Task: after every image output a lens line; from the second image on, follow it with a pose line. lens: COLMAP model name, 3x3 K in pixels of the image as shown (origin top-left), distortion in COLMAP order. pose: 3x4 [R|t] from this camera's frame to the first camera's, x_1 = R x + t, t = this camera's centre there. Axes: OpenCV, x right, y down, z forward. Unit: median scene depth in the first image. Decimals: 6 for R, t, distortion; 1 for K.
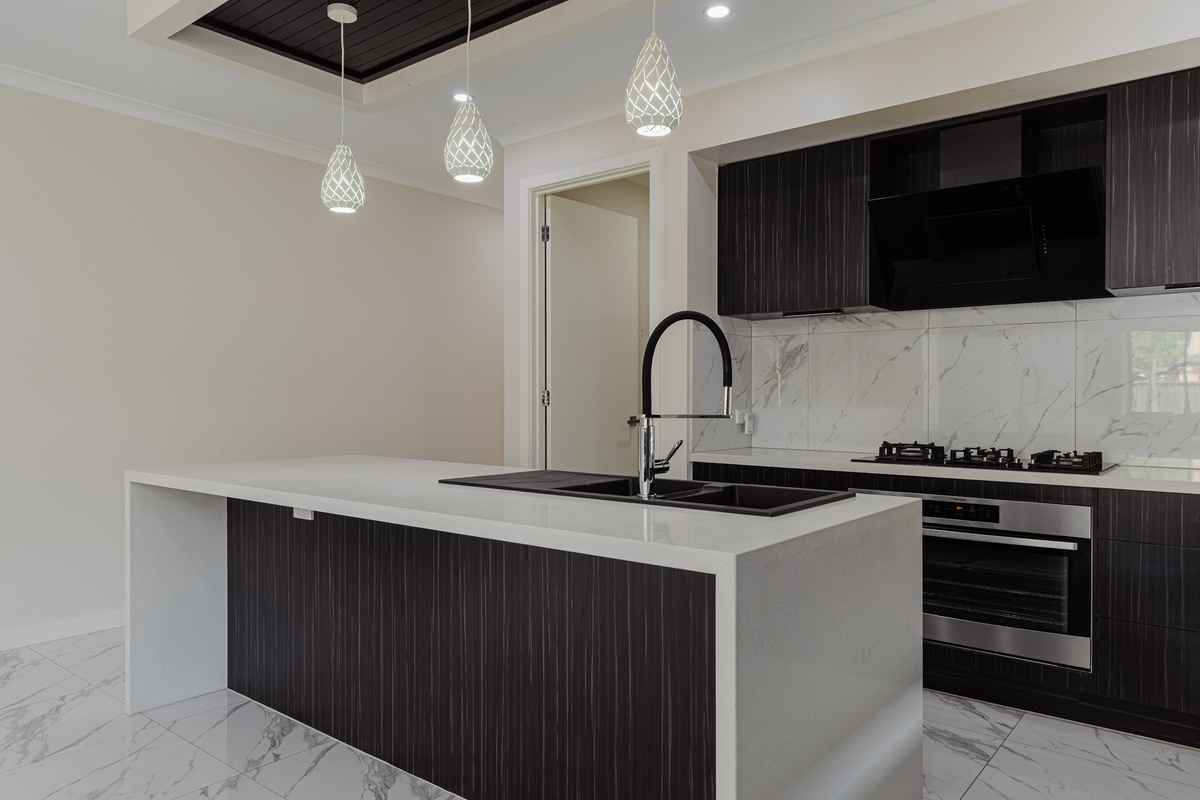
lens RADIAL K [[825.1, 0, 609.8], [0, 825.1, 394.7], [0, 0, 1]] dist [0.007188, -0.000218]
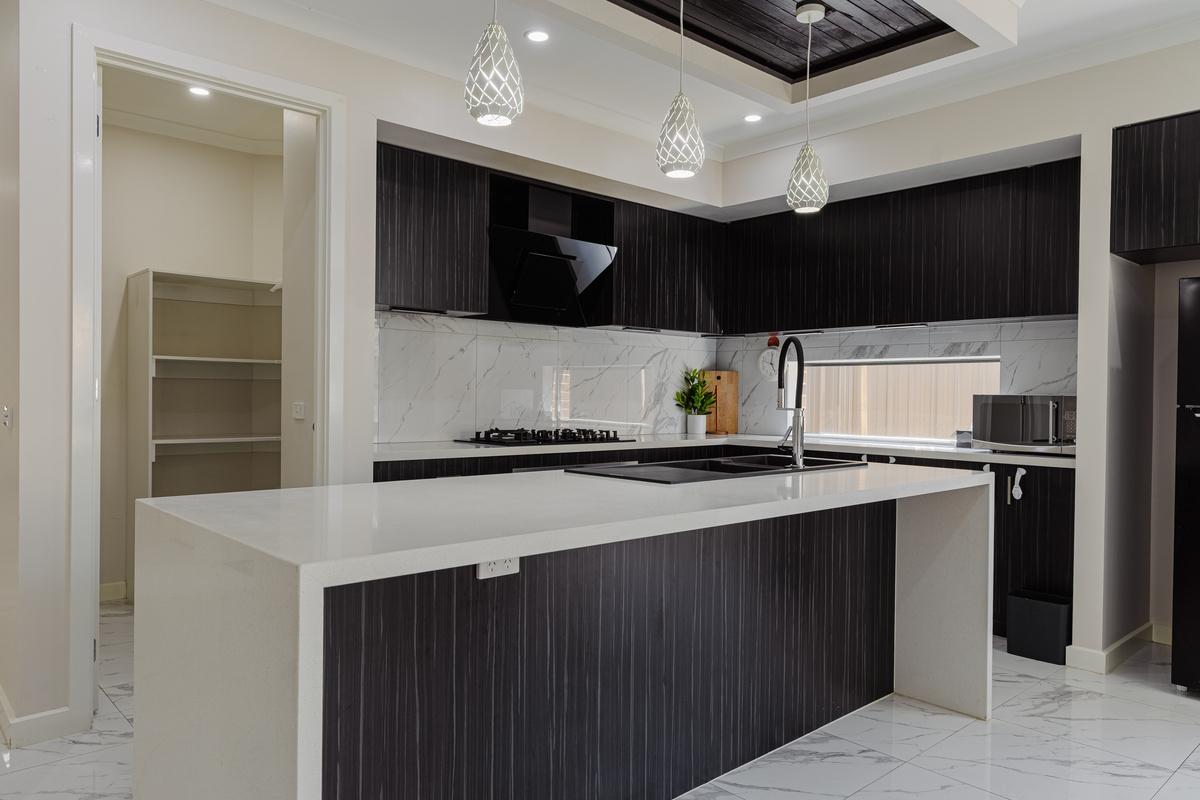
lens RADIAL K [[825.1, 0, 598.8], [0, 825.1, 393.8], [0, 0, 1]] dist [0.007188, -0.000218]
pose [[0.137360, 0.001104, 0.990521, -1.112290], [-0.017253, 0.999850, 0.001278, 0.002733], [-0.990371, -0.017265, 0.137359, 0.912421]]
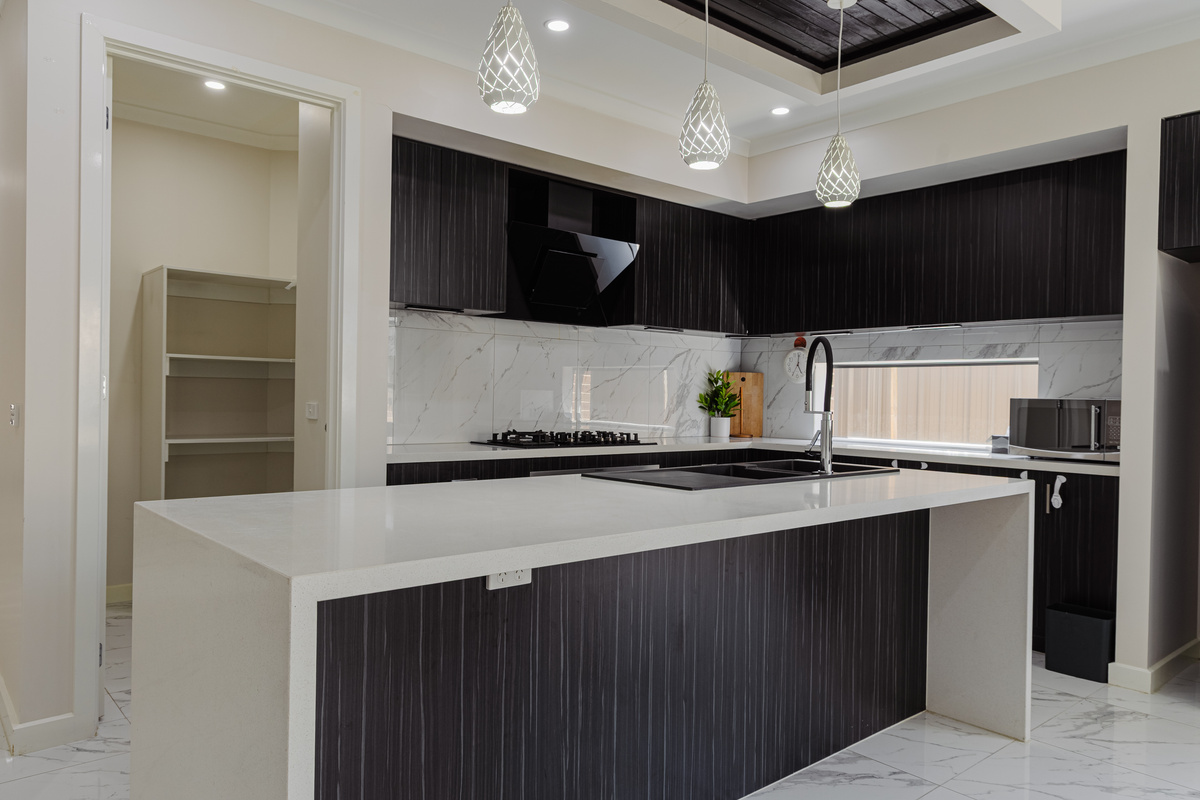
lens RADIAL K [[825.1, 0, 598.6], [0, 825.1, 398.8], [0, 0, 1]] dist [0.007188, -0.000218]
pose [[0.165122, -0.002419, 0.986270, -1.069892], [-0.022867, 0.999719, 0.006280, 0.002627], [-0.986008, -0.023590, 0.165021, 0.913476]]
